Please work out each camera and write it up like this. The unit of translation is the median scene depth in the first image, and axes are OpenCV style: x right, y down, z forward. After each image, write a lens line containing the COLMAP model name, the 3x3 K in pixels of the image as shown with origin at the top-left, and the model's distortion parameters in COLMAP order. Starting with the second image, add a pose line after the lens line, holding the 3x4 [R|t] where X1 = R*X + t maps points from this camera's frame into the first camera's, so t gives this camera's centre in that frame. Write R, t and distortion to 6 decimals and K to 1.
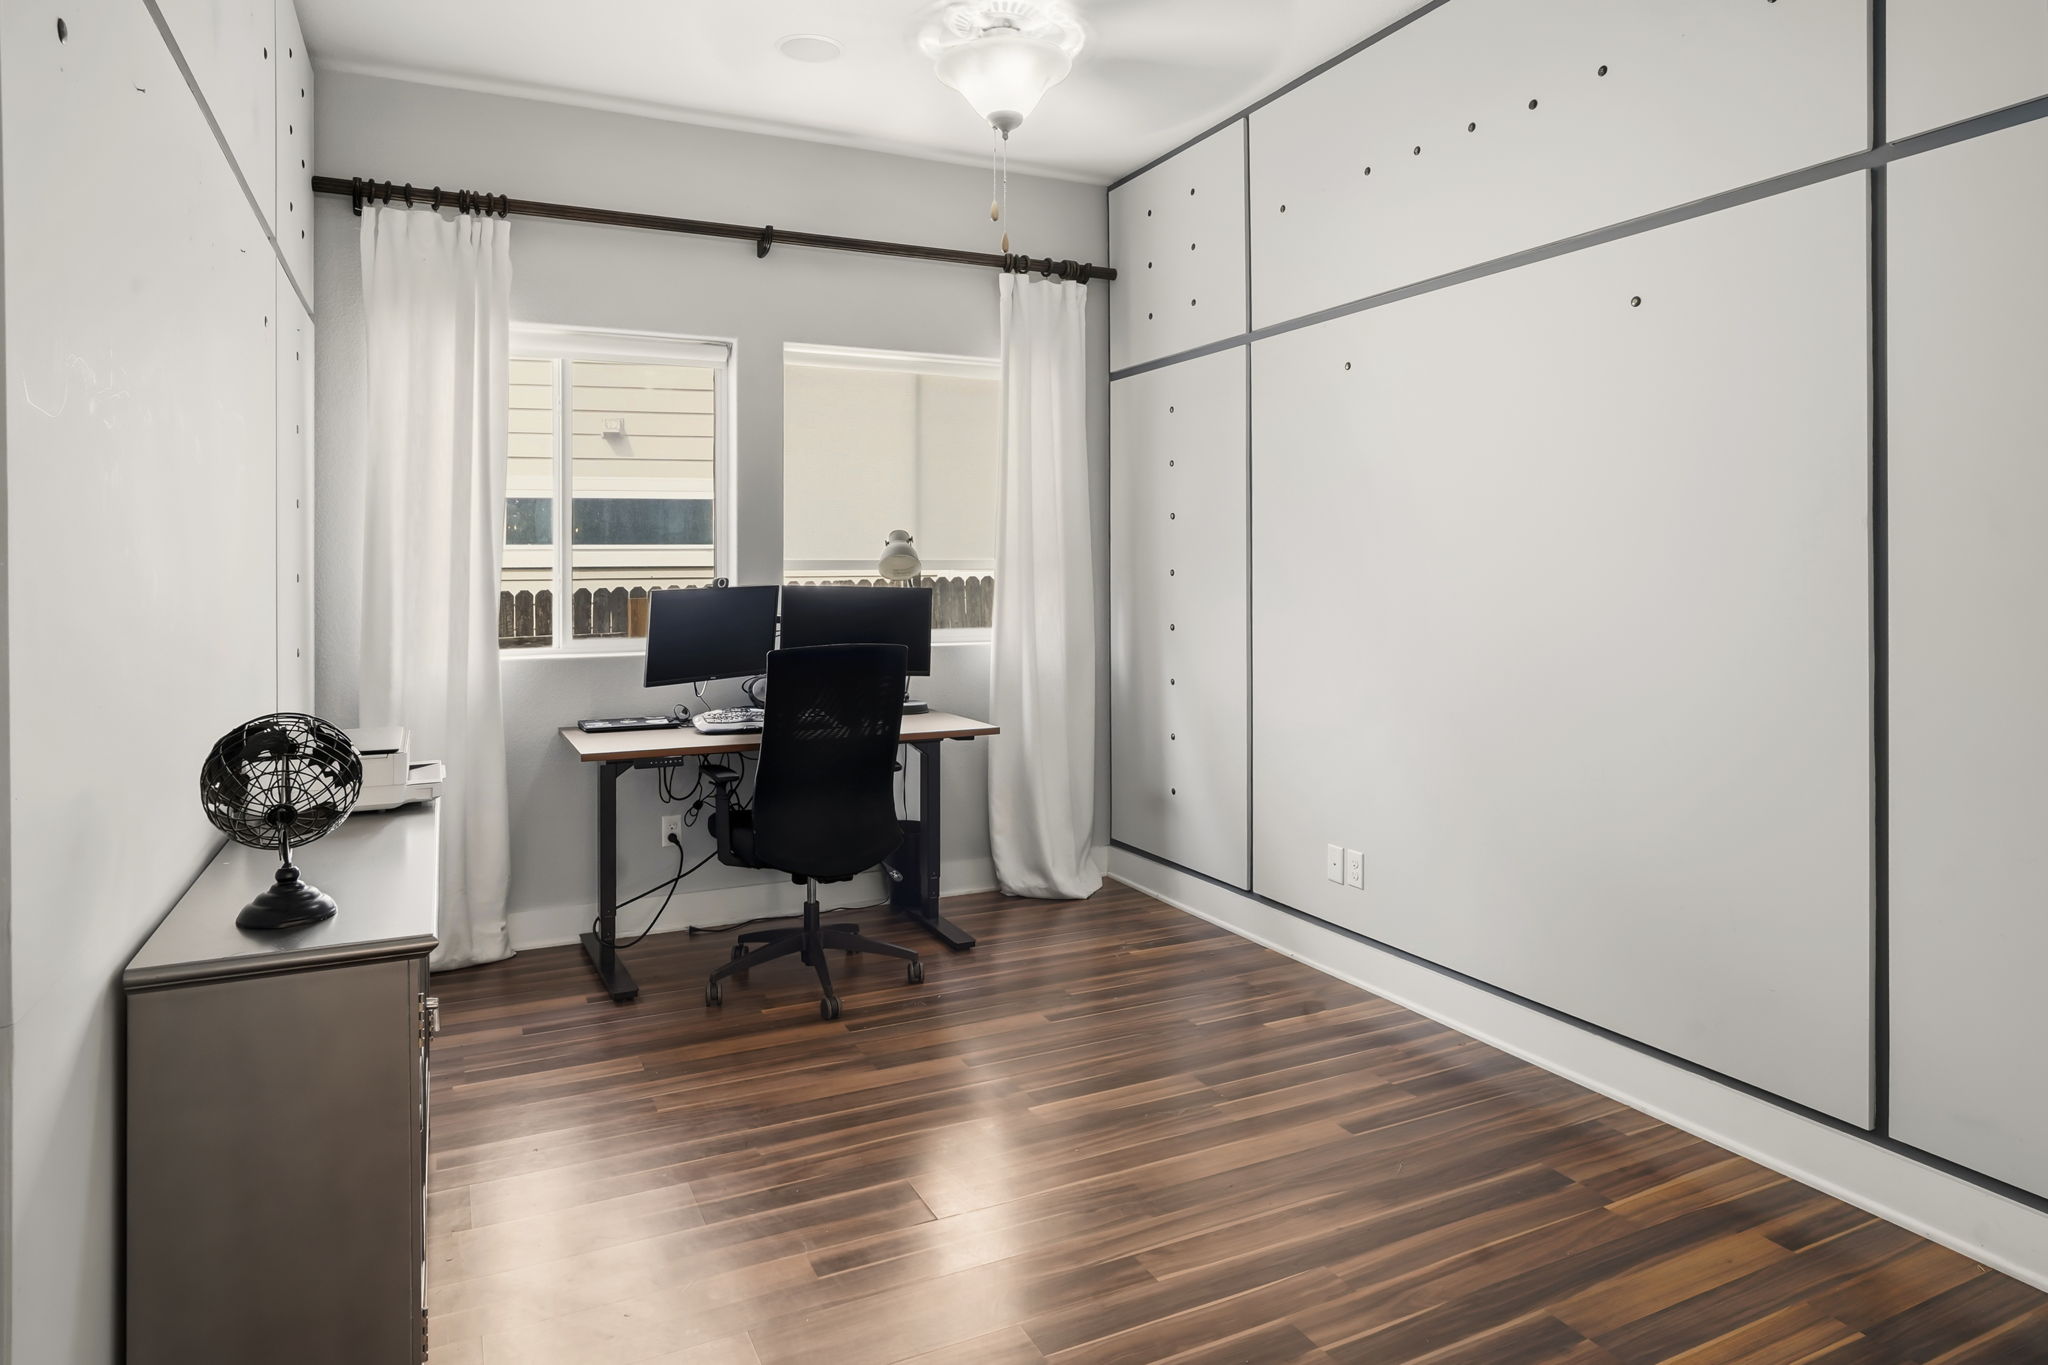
lens RADIAL K [[1204.2, 0, 1015.6], [0, 1204.2, 601.7], [0, 0, 1]] dist [-0.019066, 0.010979]
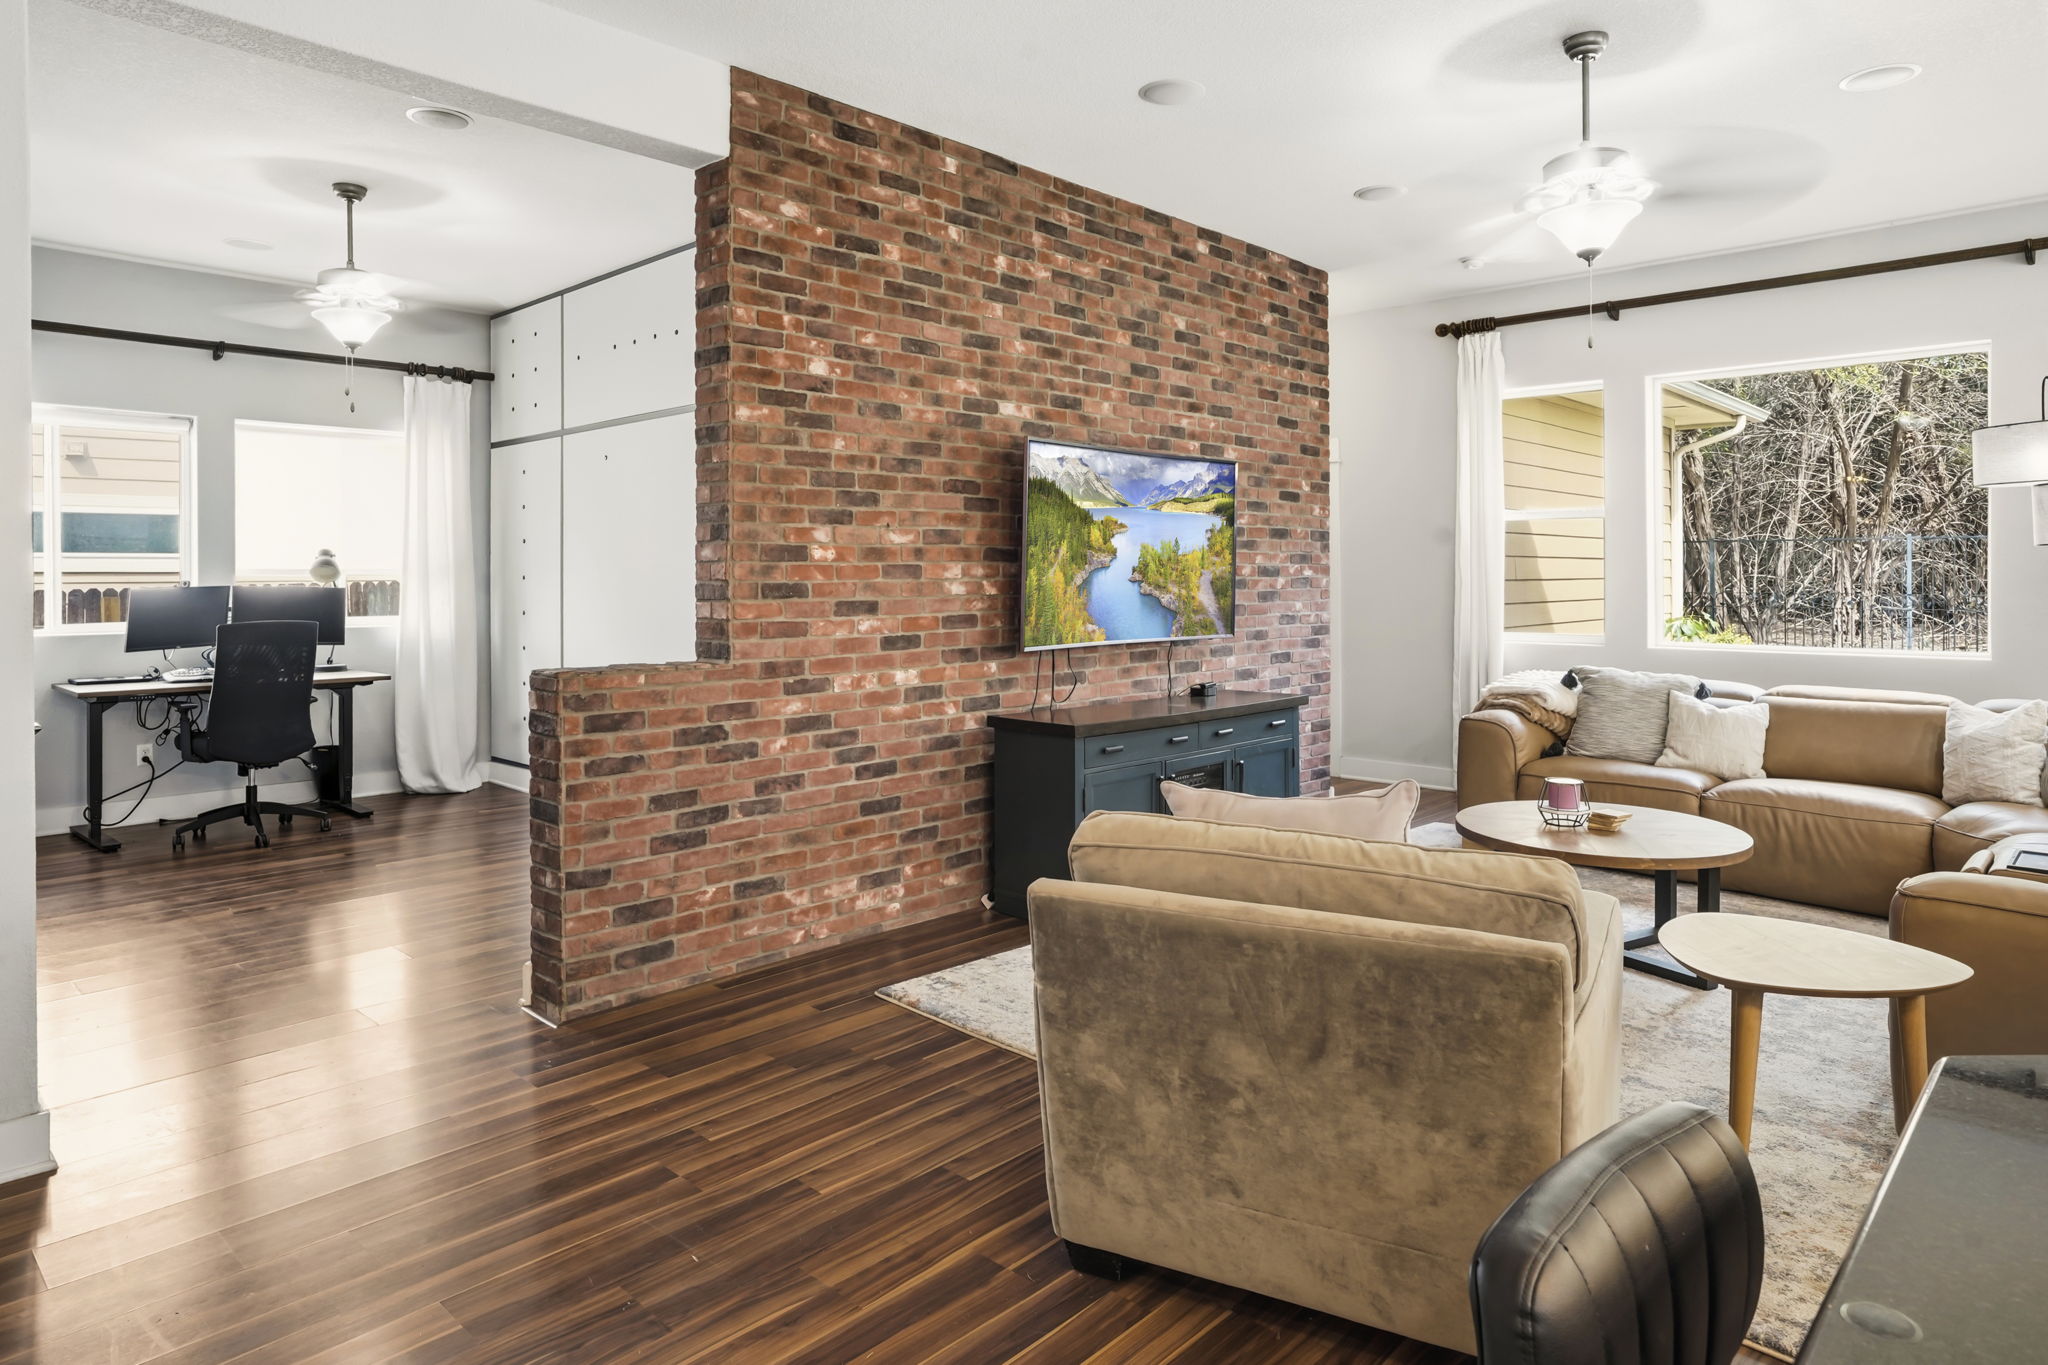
lens RADIAL K [[1204.2, 0, 1017.1], [0, 1204.2, 600.9], [0, 0, 1]] dist [-0.019066, 0.010979]
pose [[0.932470, -0.001415, 0.361245, 0.178504], [-0.001017, 0.999978, 0.006542, -0.007083], [-0.361247, -0.006468, 0.932448, -0.739204]]
